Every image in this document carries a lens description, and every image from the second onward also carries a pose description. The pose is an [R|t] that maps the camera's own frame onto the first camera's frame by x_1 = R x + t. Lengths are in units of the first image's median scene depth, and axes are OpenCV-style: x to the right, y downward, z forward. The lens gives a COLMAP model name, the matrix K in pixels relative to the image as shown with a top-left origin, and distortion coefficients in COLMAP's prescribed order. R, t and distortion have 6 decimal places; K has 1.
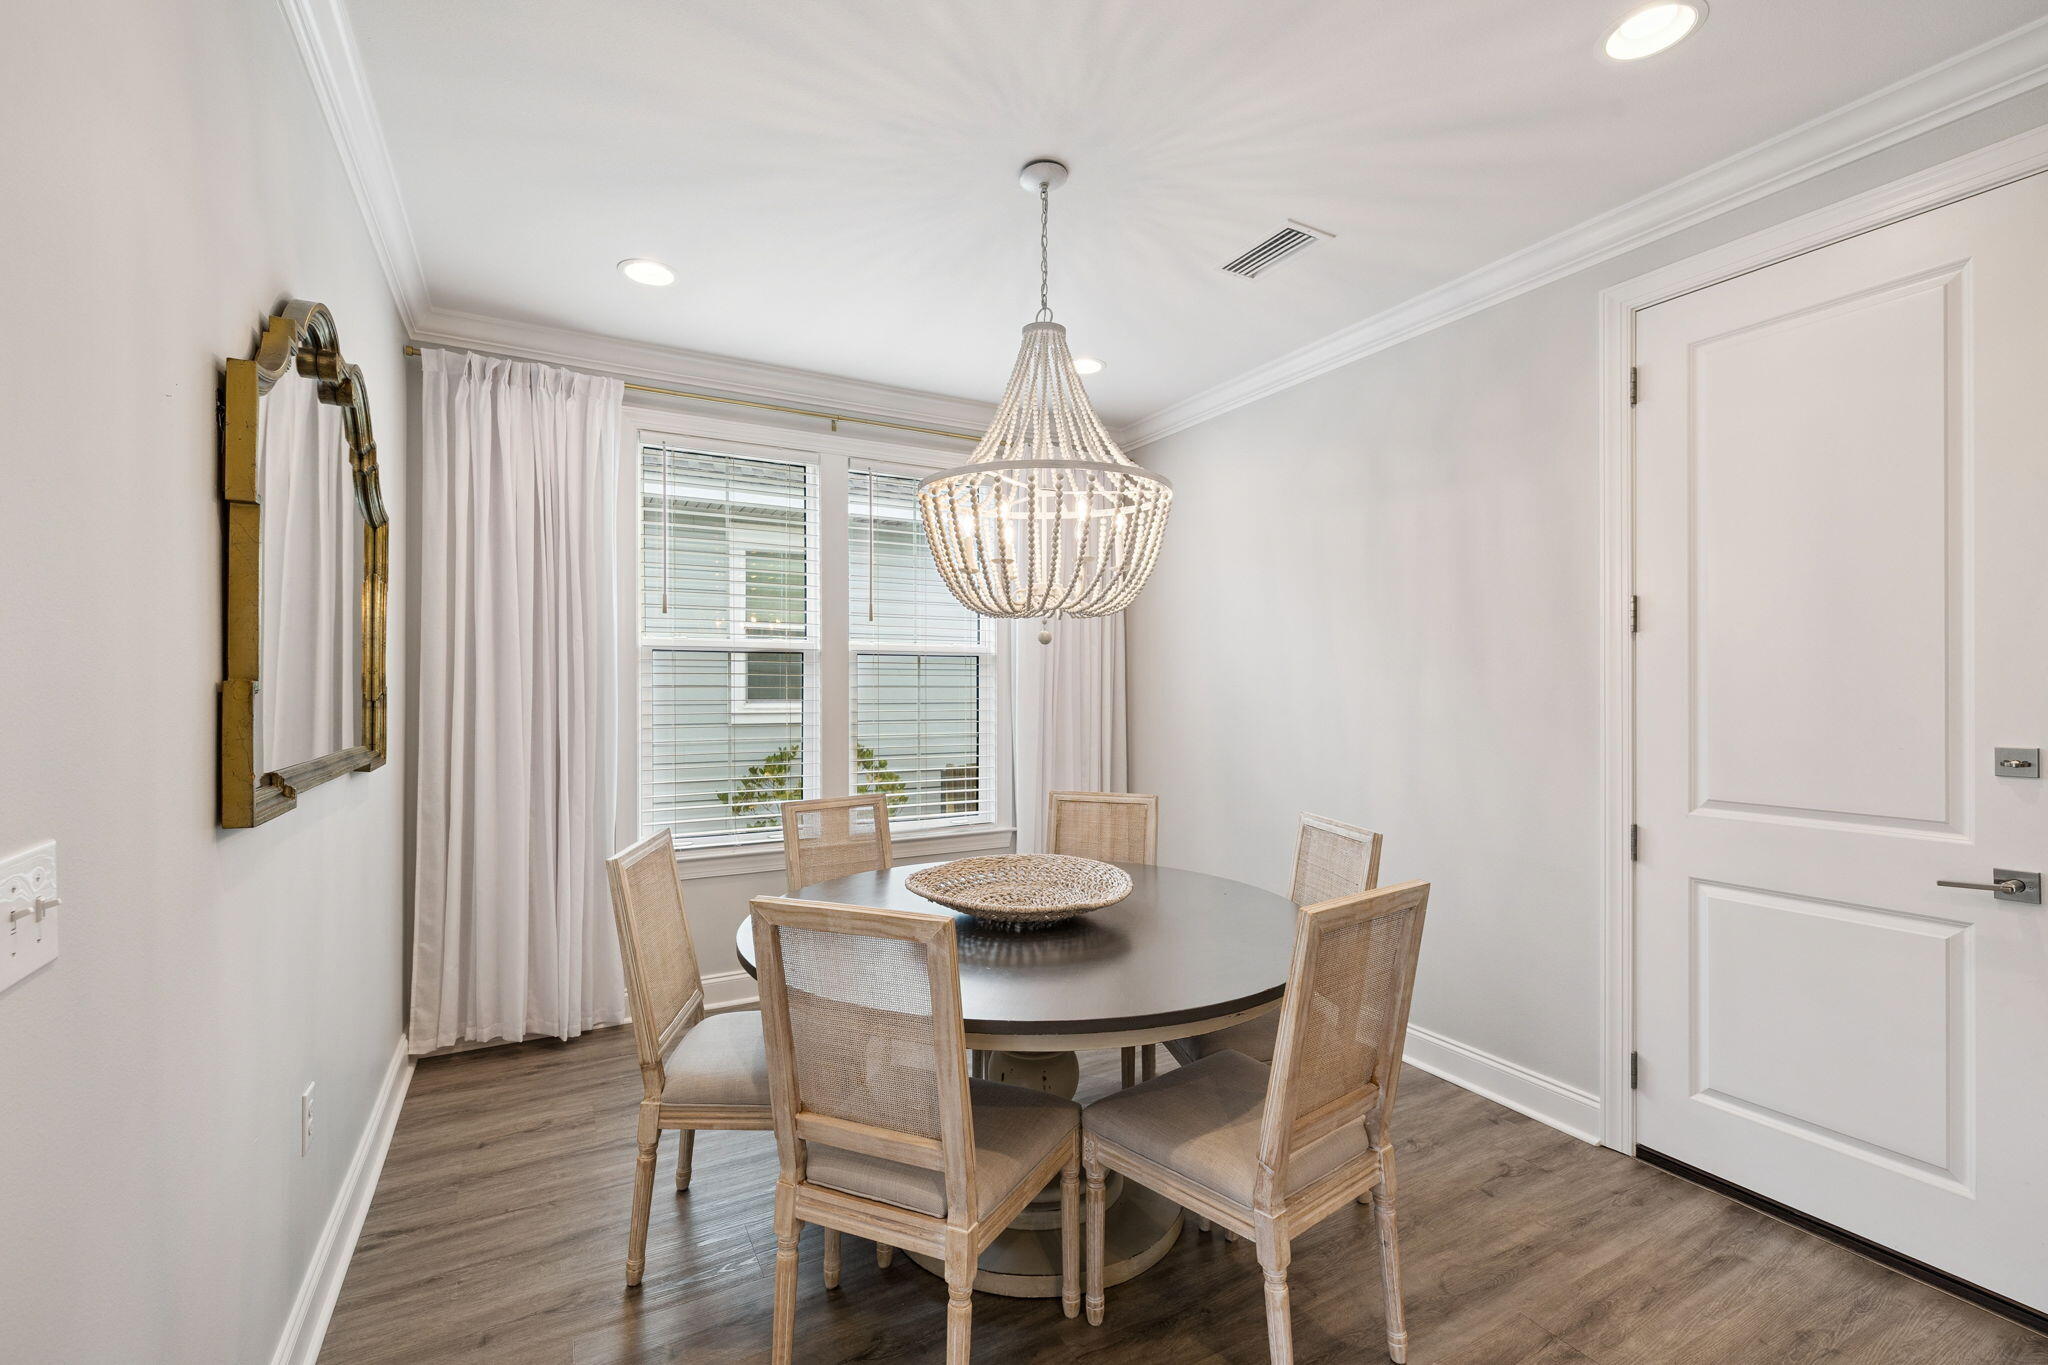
lens RADIAL K [[844.7, 0, 1019.7], [0, 844.7, 682.0], [0, 0, 1]] dist [-0.001664, -0.000343]
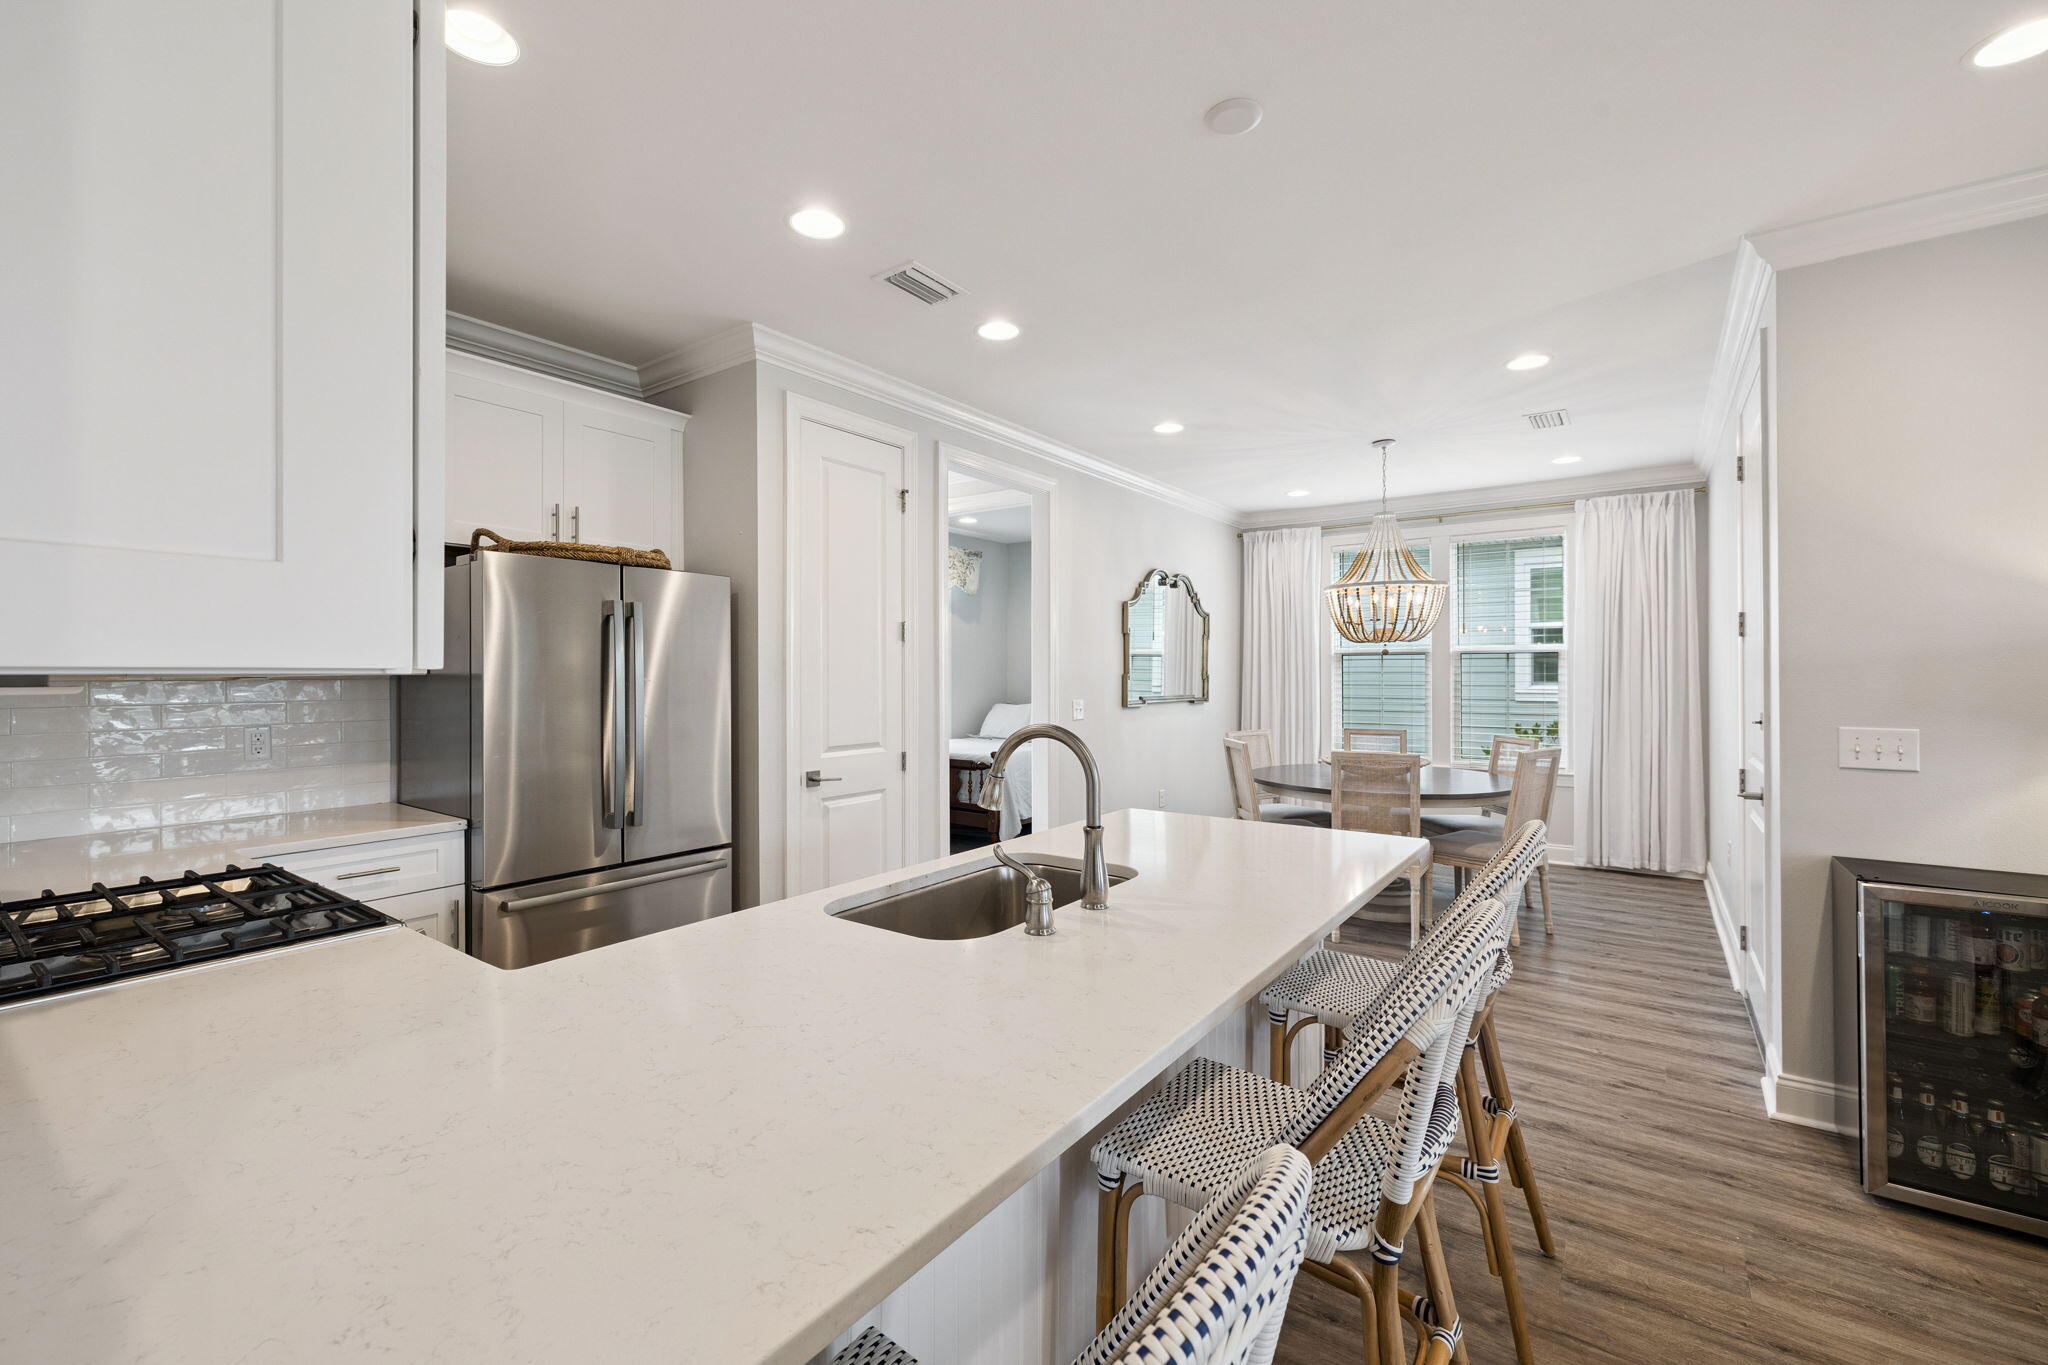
lens RADIAL K [[844.7, 0, 1036.7], [0, 844.7, 686.0], [0, 0, 1]] dist [-0.001664, -0.000343]
pose [[0.438170, 0.008409, -0.898853, 1.519707], [-0.001187, 0.999961, 0.008777, 0.015733], [0.898892, -0.002779, 0.438162, -0.739372]]
